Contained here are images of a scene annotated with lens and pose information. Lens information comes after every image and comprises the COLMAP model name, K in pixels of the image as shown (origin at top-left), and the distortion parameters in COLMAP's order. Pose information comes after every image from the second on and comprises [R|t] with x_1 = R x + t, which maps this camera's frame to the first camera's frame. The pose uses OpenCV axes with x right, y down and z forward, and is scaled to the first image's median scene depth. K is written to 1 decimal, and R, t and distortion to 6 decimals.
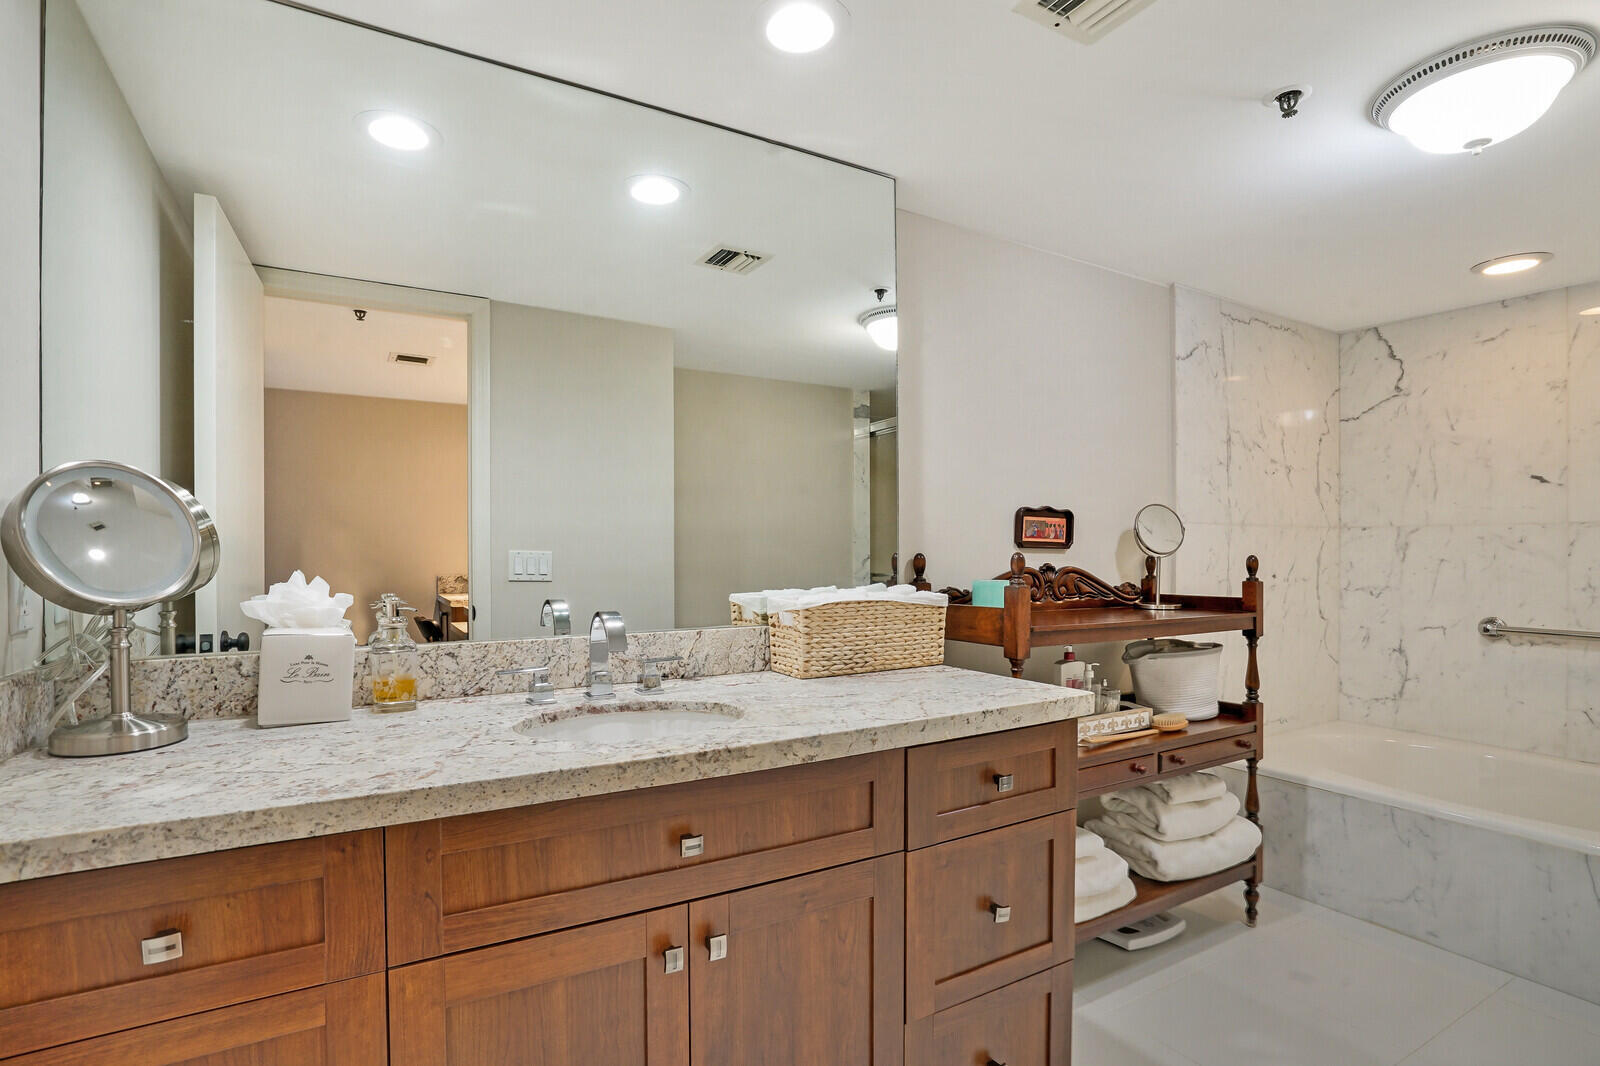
lens RADIAL K [[750.9, 0, 782.1], [0, 750.9, 551.6], [0, 0, 1]] dist [-0.054450, 0.017857]
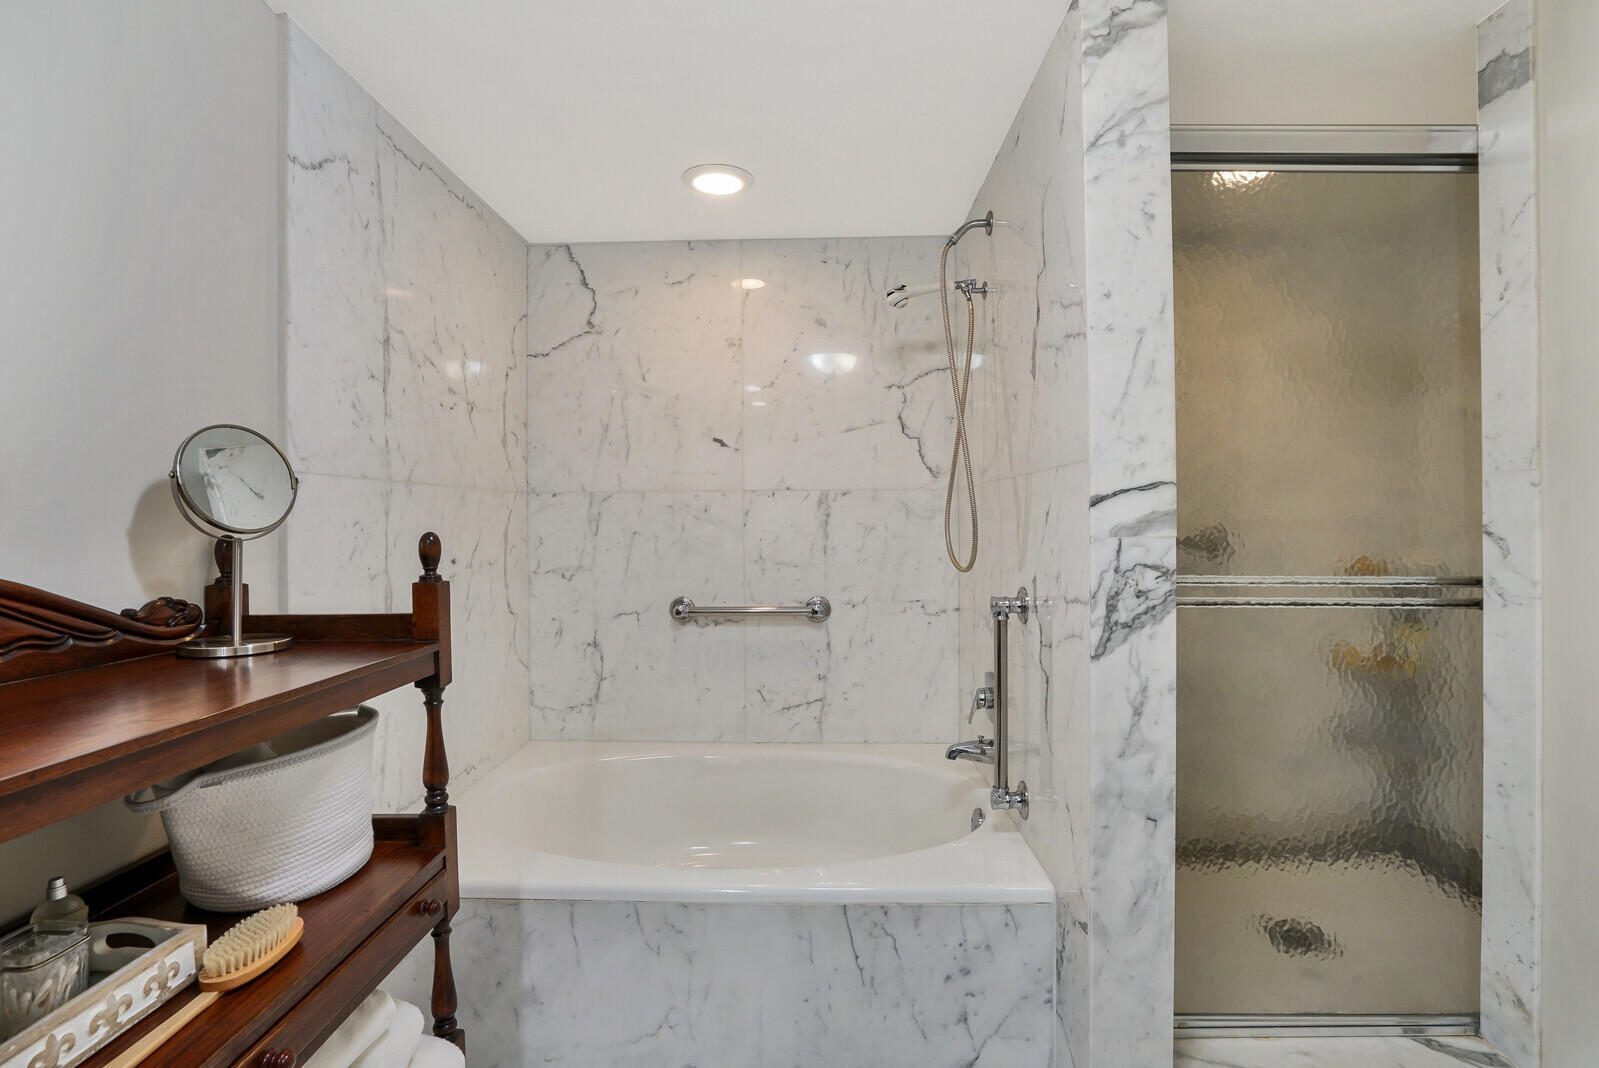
lens RADIAL K [[766.6, 0, 788.5], [0, 766.6, 520.6], [0, 0, 1]] dist [-0.057167, 0.026981]
pose [[0.514173, -0.005476, 0.857669, 0.284088], [0.011901, 0.999929, -0.000751, 0.000115], [-0.857604, 0.010594, 0.514201, 0.465793]]
